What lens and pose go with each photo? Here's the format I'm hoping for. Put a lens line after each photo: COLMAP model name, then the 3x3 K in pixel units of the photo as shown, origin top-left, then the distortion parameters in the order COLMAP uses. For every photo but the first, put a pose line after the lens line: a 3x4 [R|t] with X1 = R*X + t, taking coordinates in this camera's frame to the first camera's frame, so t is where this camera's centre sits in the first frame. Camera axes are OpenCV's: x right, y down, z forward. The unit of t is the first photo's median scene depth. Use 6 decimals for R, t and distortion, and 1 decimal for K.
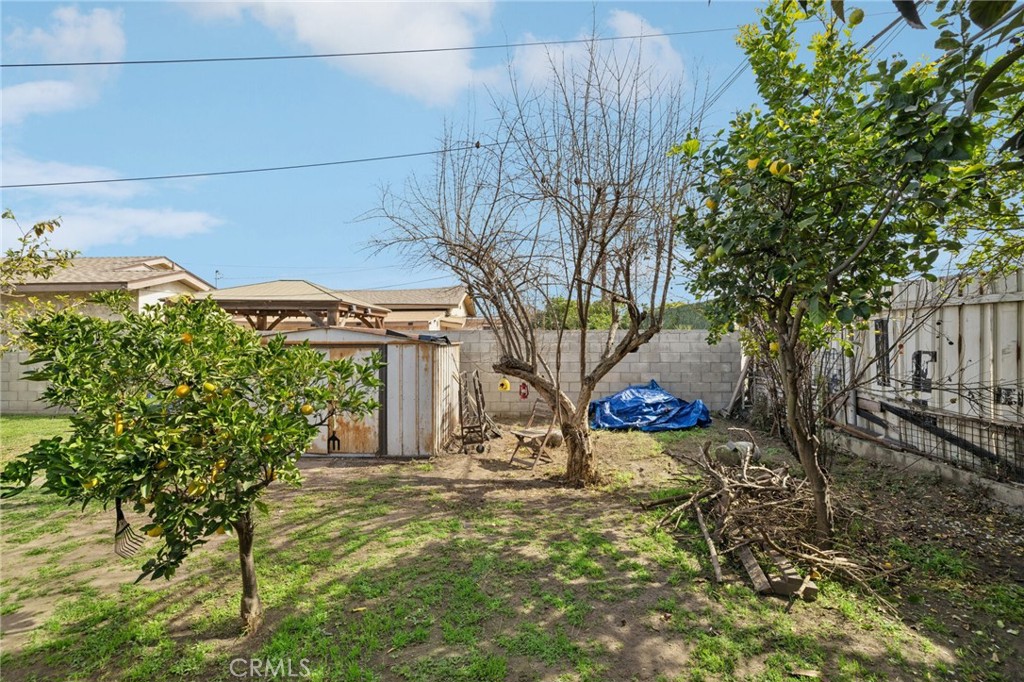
lens RADIAL K [[427.0, 0, 515.1], [0, 427.0, 332.6], [0, 0, 1]] dist [0.002829, -0.000053]
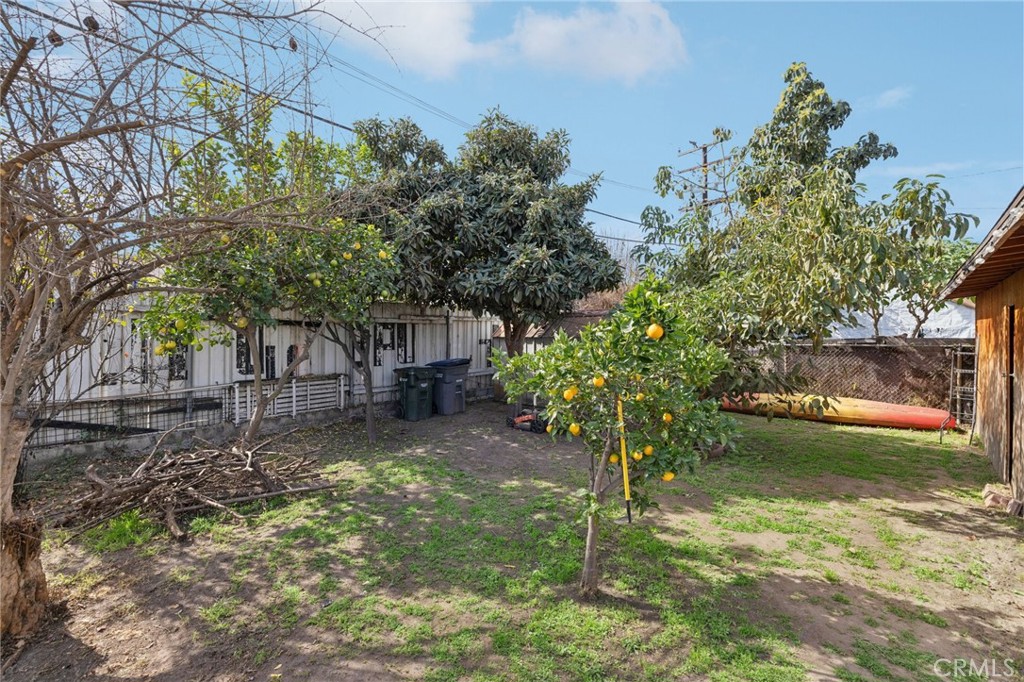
lens RADIAL K [[427.0, 0, 515.1], [0, 427.0, 332.6], [0, 0, 1]] dist [0.002829, -0.000053]
pose [[-0.755082, 0.005273, 0.655609, -0.897099], [-0.001889, 0.999946, -0.010218, 0.017332], [-0.655628, -0.008953, -0.755031, 1.476612]]
